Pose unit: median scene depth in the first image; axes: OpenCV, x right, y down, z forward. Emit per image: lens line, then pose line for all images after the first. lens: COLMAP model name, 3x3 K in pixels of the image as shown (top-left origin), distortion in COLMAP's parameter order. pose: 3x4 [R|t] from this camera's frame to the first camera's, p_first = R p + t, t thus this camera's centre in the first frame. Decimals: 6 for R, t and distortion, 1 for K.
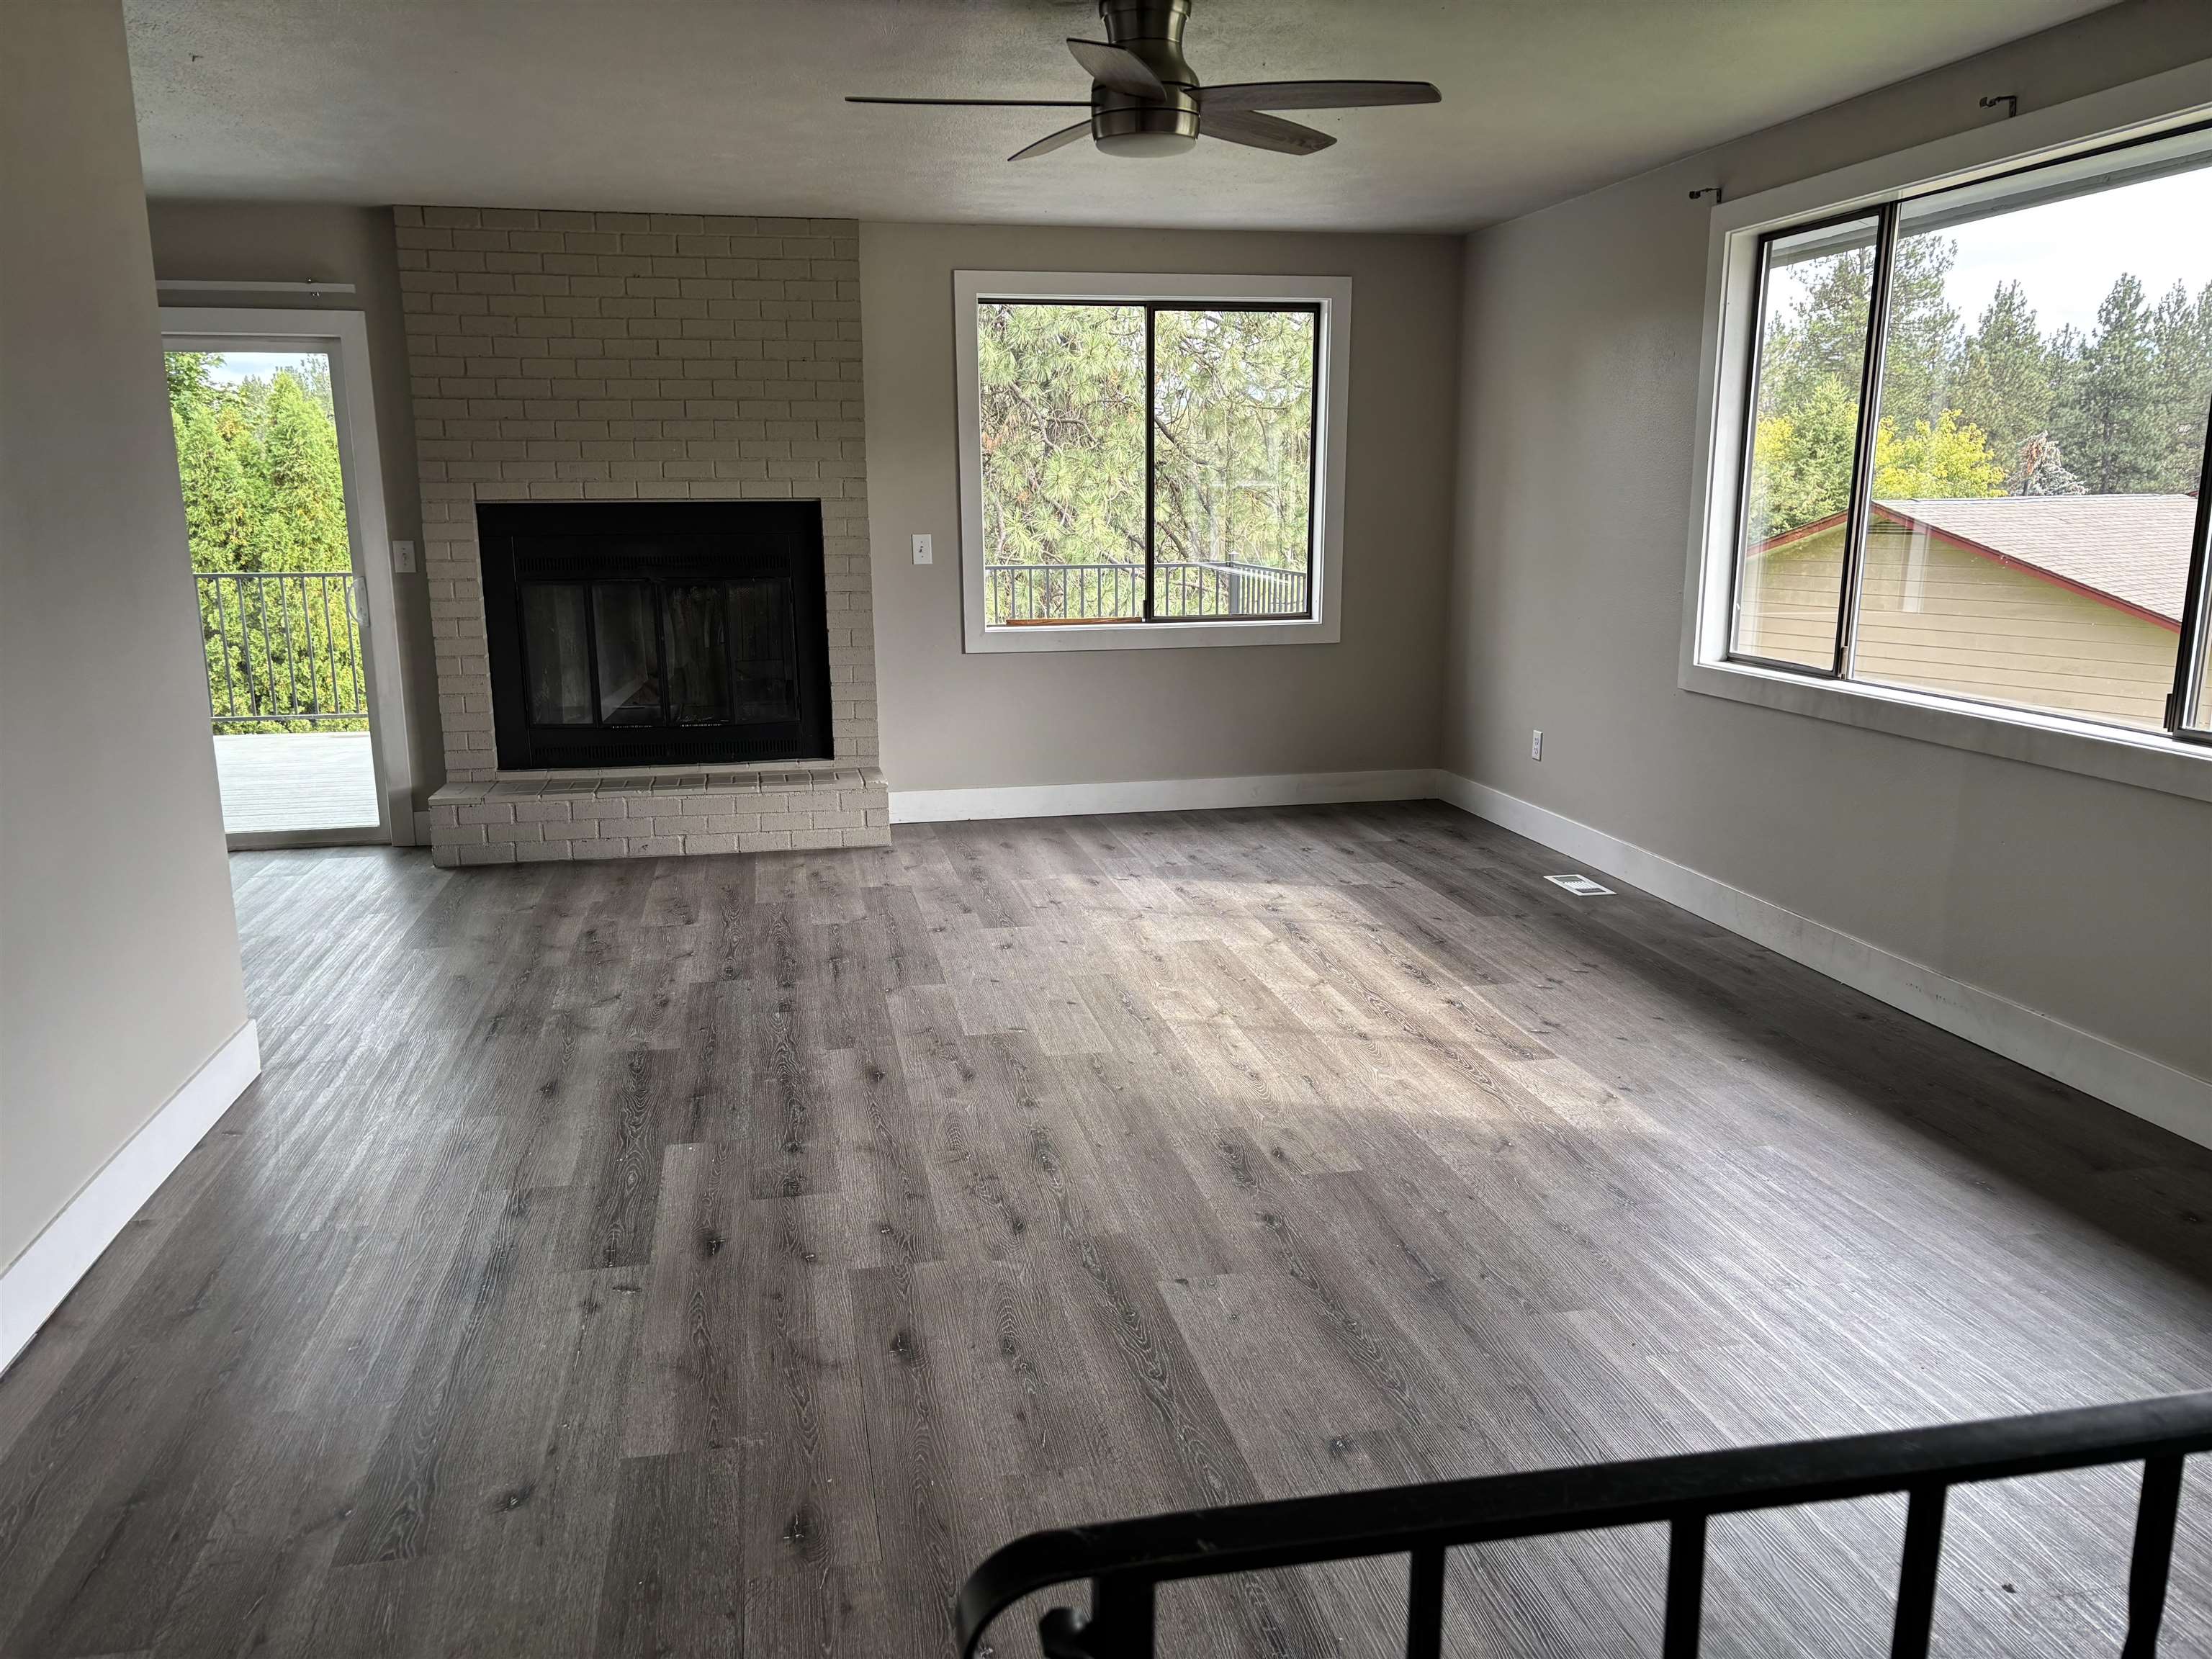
lens RADIAL K [[1672.5, 0, 1105.1], [0, 1672.5, 834.1], [0, 0, 1]] dist [-0.000441, -0.001525]
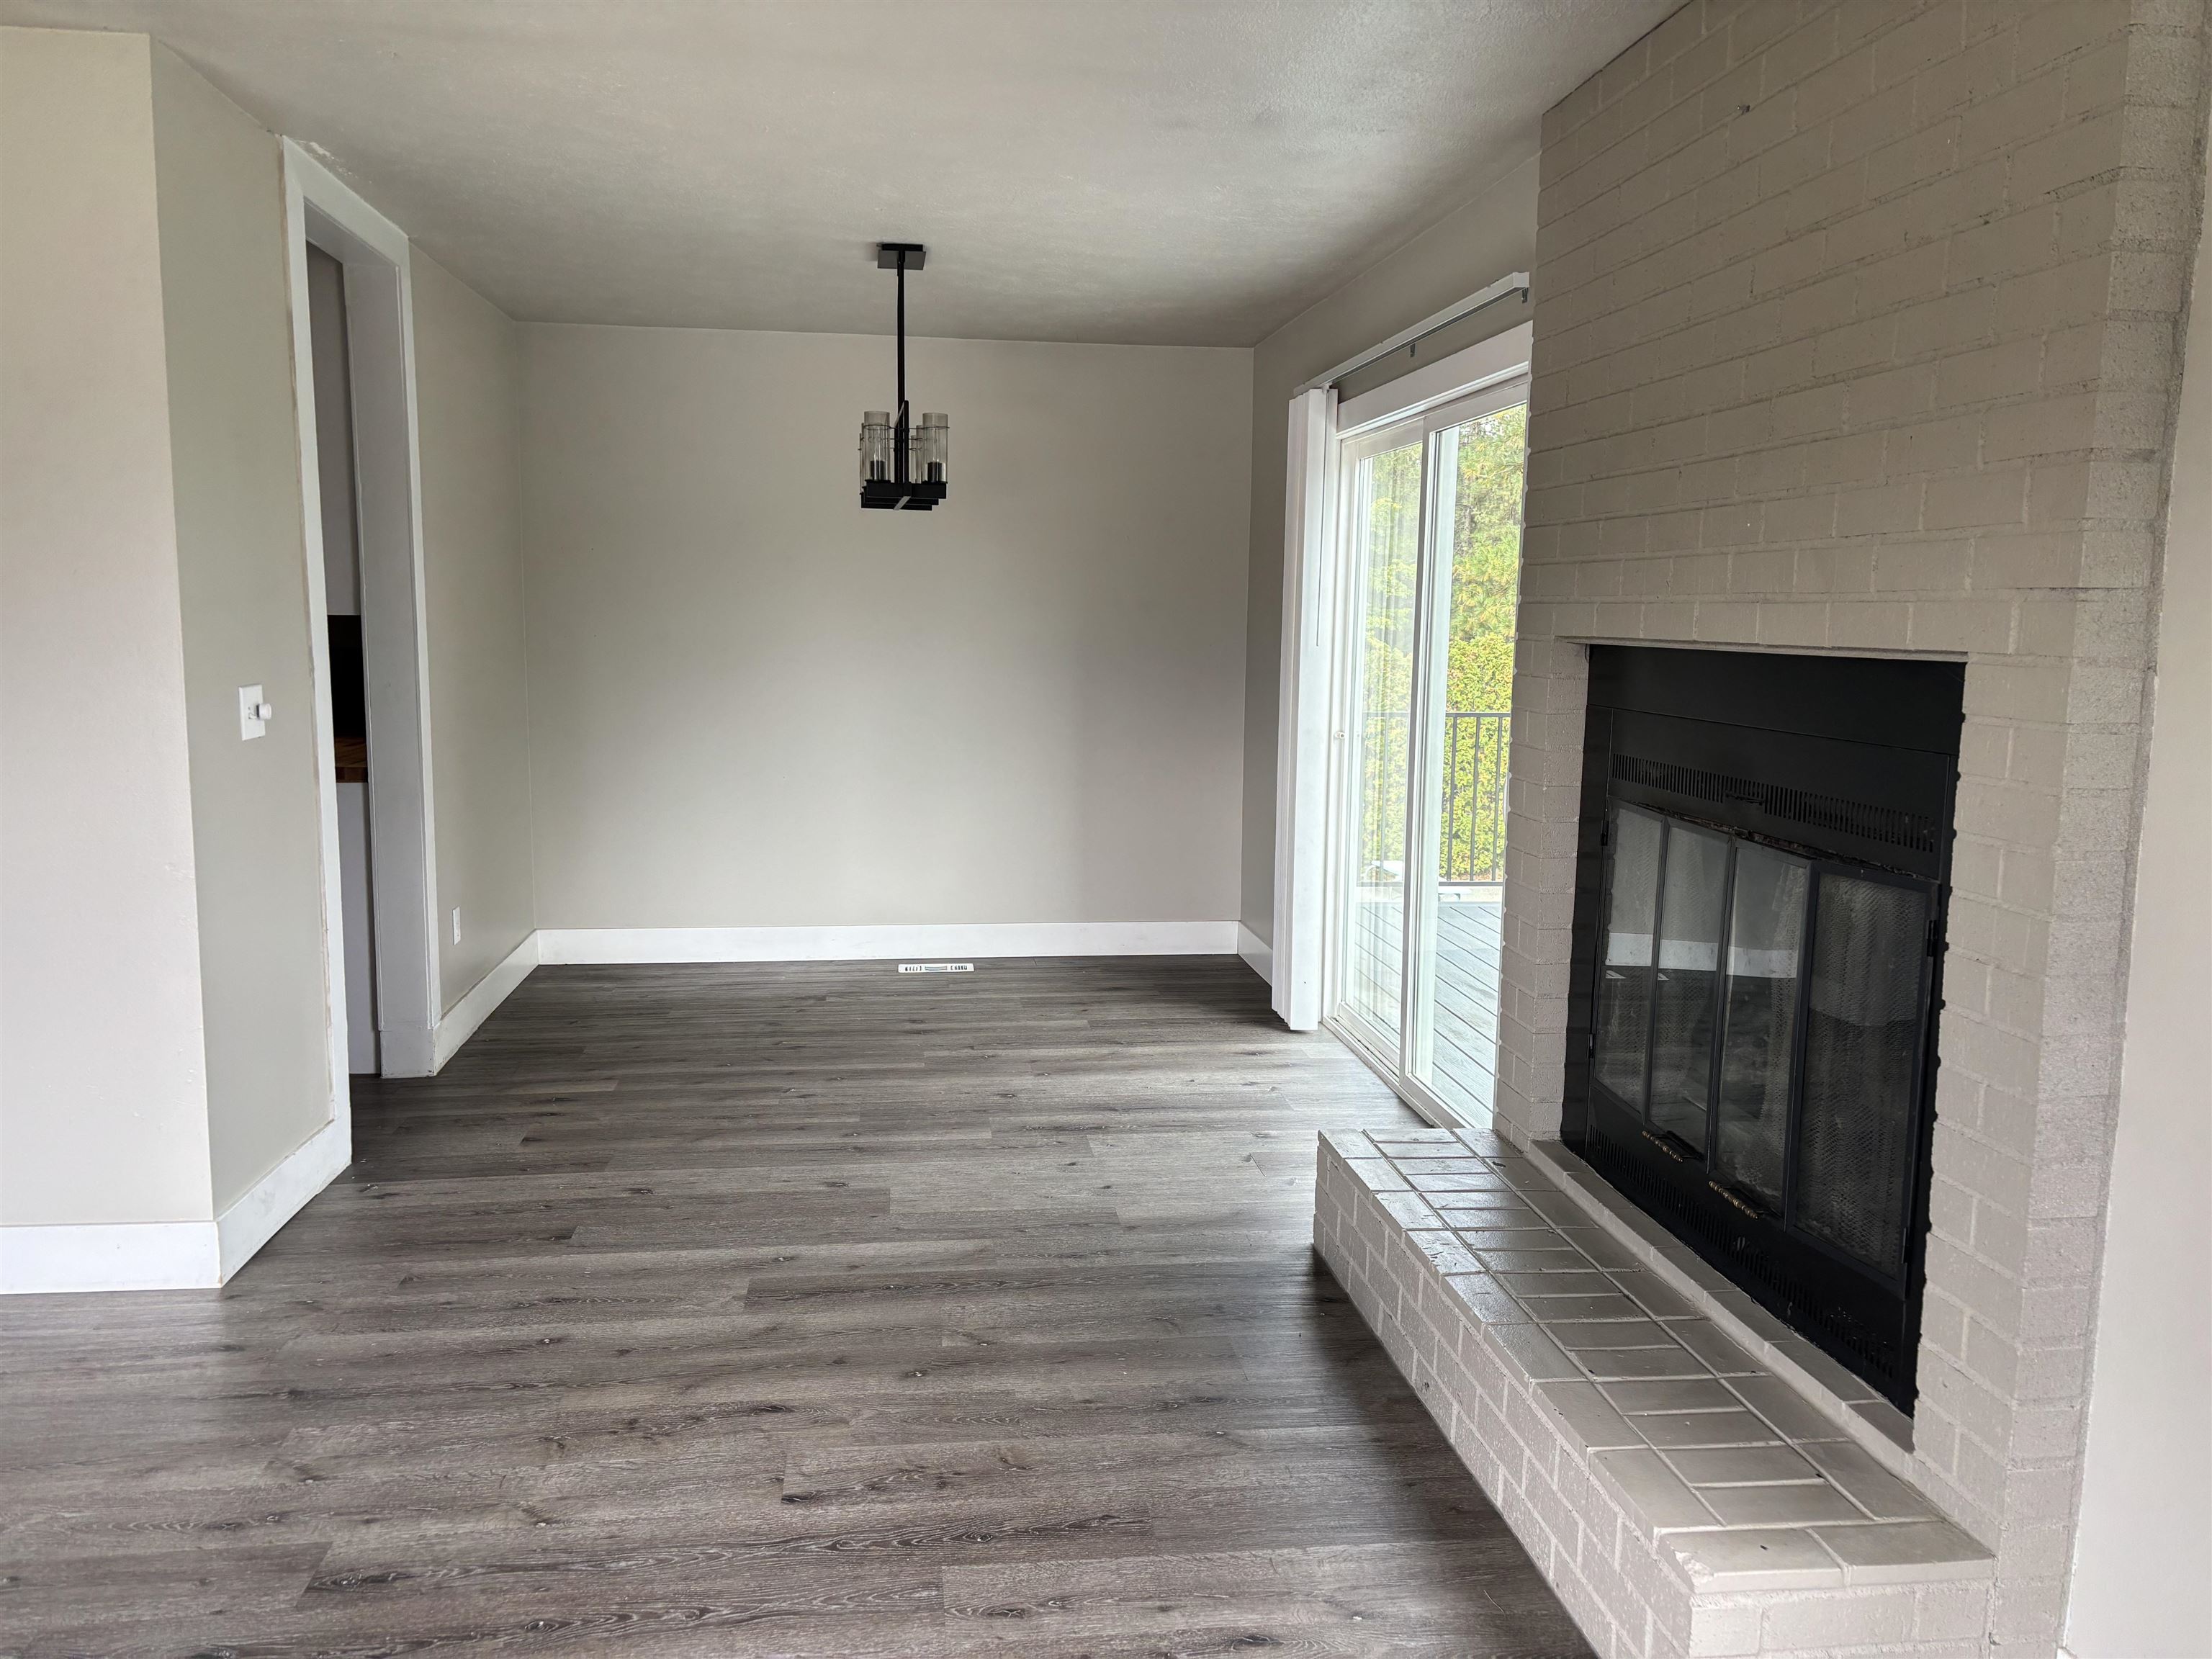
lens RADIAL K [[1672.5, 0, 1108.9], [0, 1672.5, 833.3], [0, 0, 1]] dist [-0.000441, -0.001525]
pose [[-0.051713, 0.136564, -0.989281, 0.188992], [-0.224638, 0.963629, 0.144766, -0.217178], [0.973069, 0.229716, -0.019155, 1.051745]]
